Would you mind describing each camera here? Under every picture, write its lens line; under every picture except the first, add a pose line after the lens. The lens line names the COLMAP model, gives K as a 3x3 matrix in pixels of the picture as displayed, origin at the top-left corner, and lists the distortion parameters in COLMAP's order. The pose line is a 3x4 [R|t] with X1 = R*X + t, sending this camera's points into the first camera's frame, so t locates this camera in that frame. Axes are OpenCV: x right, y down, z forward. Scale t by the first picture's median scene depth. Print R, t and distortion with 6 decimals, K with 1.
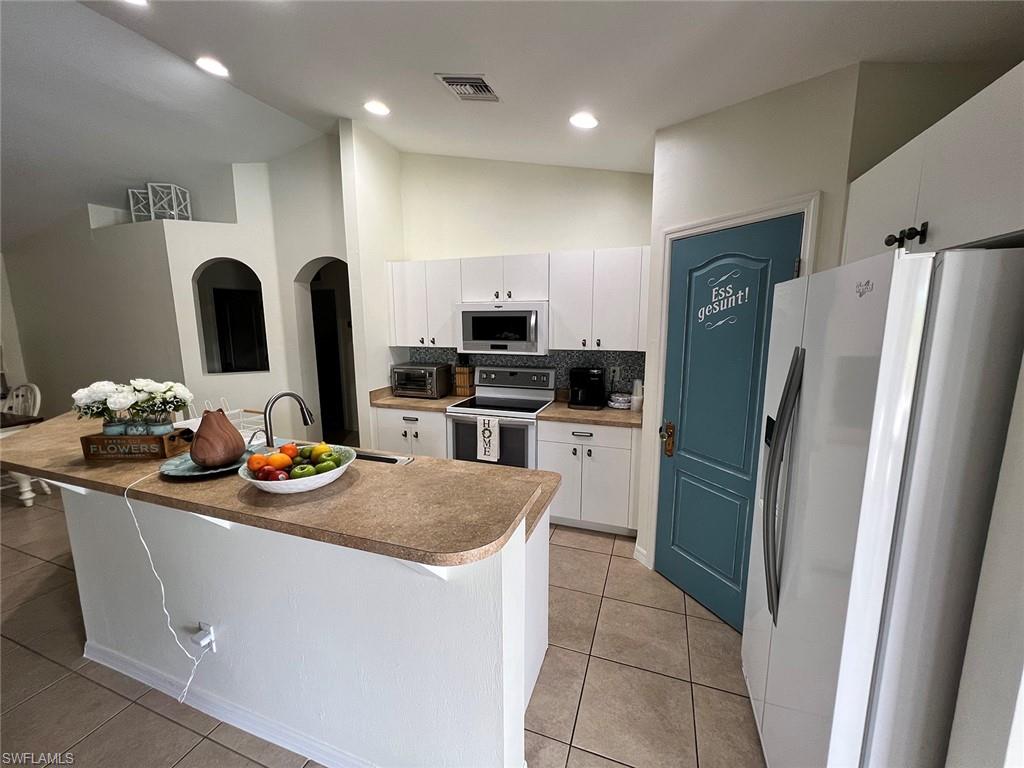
lens RADIAL K [[413.2, 0, 511.2], [0, 413.2, 384.1], [0, 0, 1]] dist [0.000942, 0.000154]
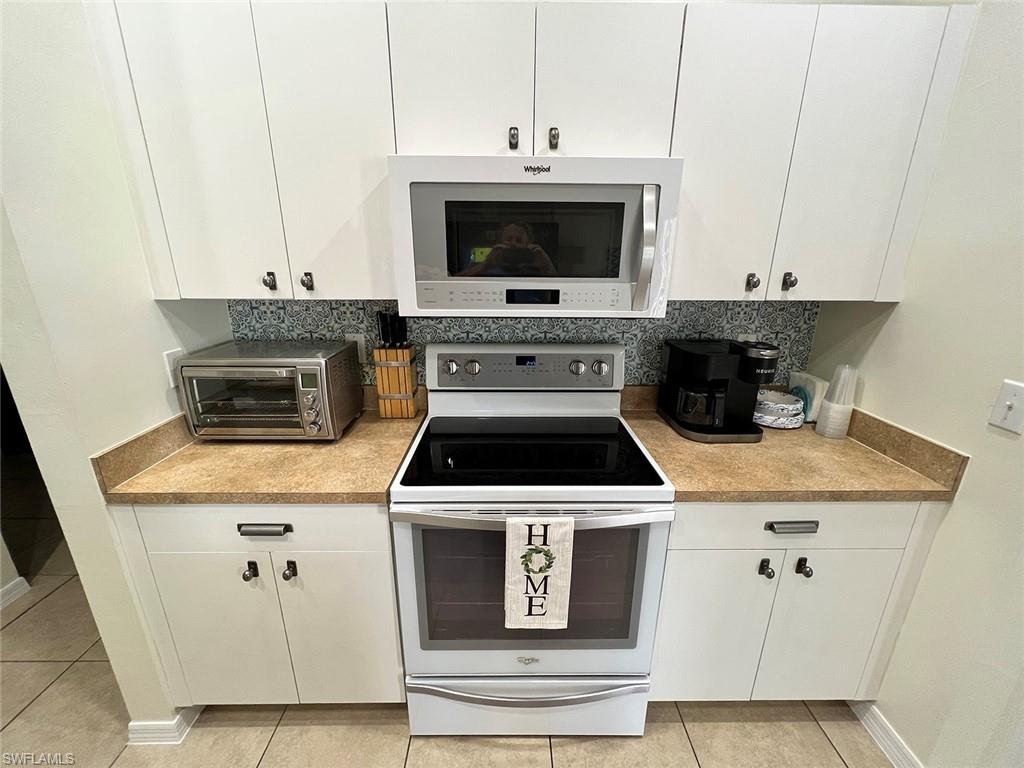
lens RADIAL K [[413.2, 0, 511.0], [0, 413.2, 386.0], [0, 0, 1]] dist [0.000942, 0.000154]
pose [[0.936707, -0.094349, 0.337163, -0.158837], [0.046650, 0.988053, 0.146886, -0.063136], [-0.346993, -0.121861, 0.929917, 0.631801]]
